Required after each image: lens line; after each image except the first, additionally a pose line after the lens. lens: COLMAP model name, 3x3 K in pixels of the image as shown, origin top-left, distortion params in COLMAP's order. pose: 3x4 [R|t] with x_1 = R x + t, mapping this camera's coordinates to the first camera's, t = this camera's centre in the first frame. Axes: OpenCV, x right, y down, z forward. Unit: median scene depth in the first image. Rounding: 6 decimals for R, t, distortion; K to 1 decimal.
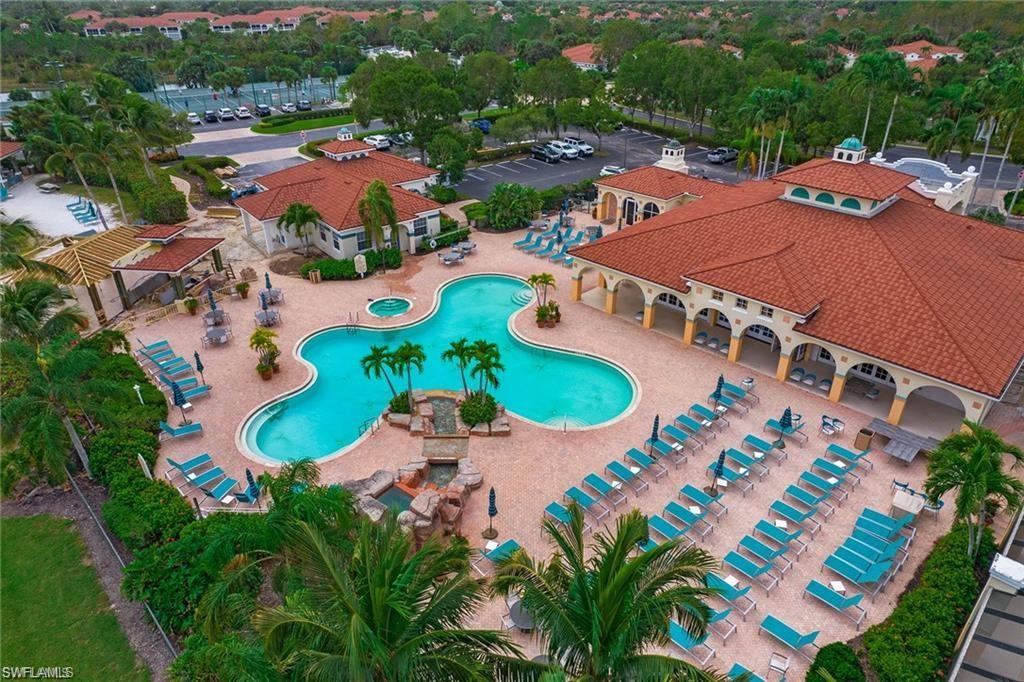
lens RADIAL K [[643.6, 0, 512.0], [0, 643.6, 341.0], [0, 0, 1]] dist [-0.001042, -0.000146]
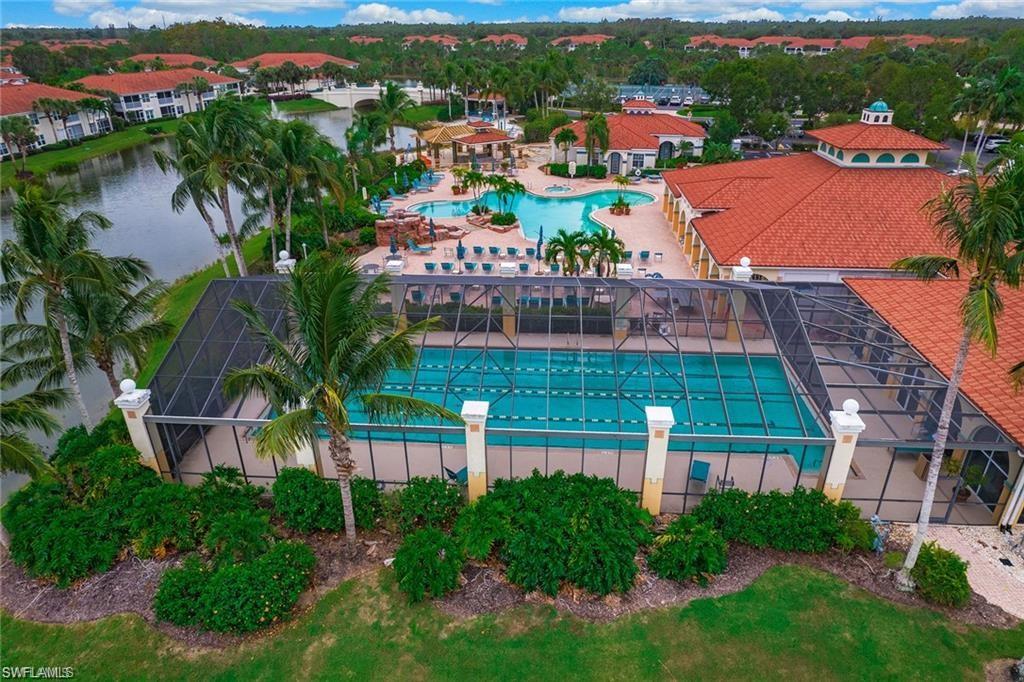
lens RADIAL K [[643.6, 0, 512.0], [0, 643.6, 341.0], [0, 0, 1]] dist [-0.001042, -0.000146]
pose [[0.650550, 0.332447, -0.682835, 1.056046], [-0.353806, 0.928241, 0.114848, 0.168292], [0.672017, 0.166877, 0.721489, -0.156461]]
